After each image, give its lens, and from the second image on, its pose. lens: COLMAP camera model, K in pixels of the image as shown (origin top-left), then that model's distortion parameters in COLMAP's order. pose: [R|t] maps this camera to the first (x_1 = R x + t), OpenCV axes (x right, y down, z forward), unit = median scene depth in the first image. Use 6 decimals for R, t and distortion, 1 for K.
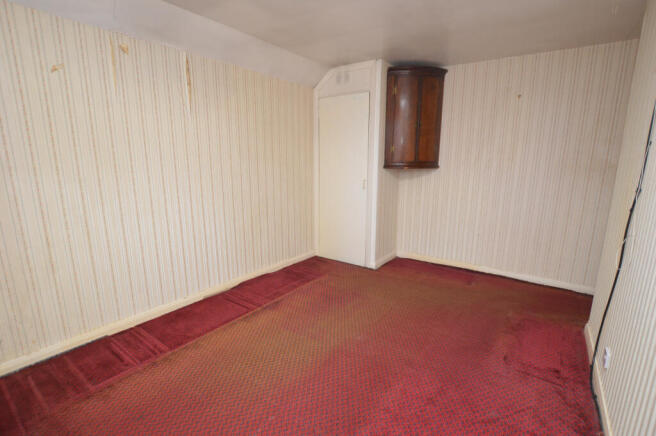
lens RADIAL K [[316.6, 0, 328.0], [0, 316.6, 218.0], [0, 0, 1]] dist [-0.001108, -0.000249]
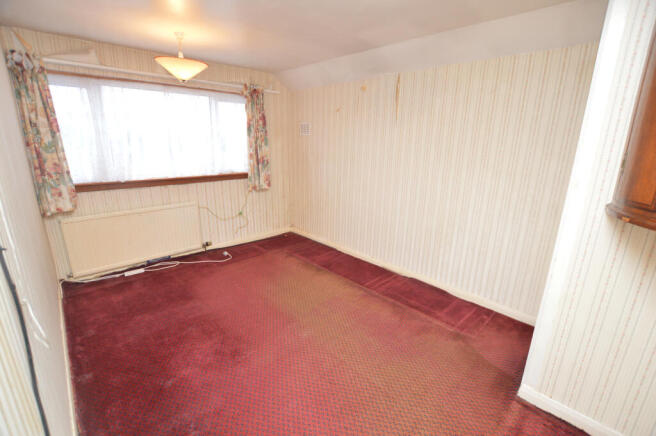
lens RADIAL K [[292.0, 0, 328.0], [0, 292.0, 218.0], [0, 0, 1]] dist [-0.001574, -0.000055]
pose [[-0.177000, 0.251991, -0.951405, 0.827391], [-0.204614, 0.936126, 0.286010, -0.258959], [0.962707, 0.245294, -0.114133, 0.988501]]
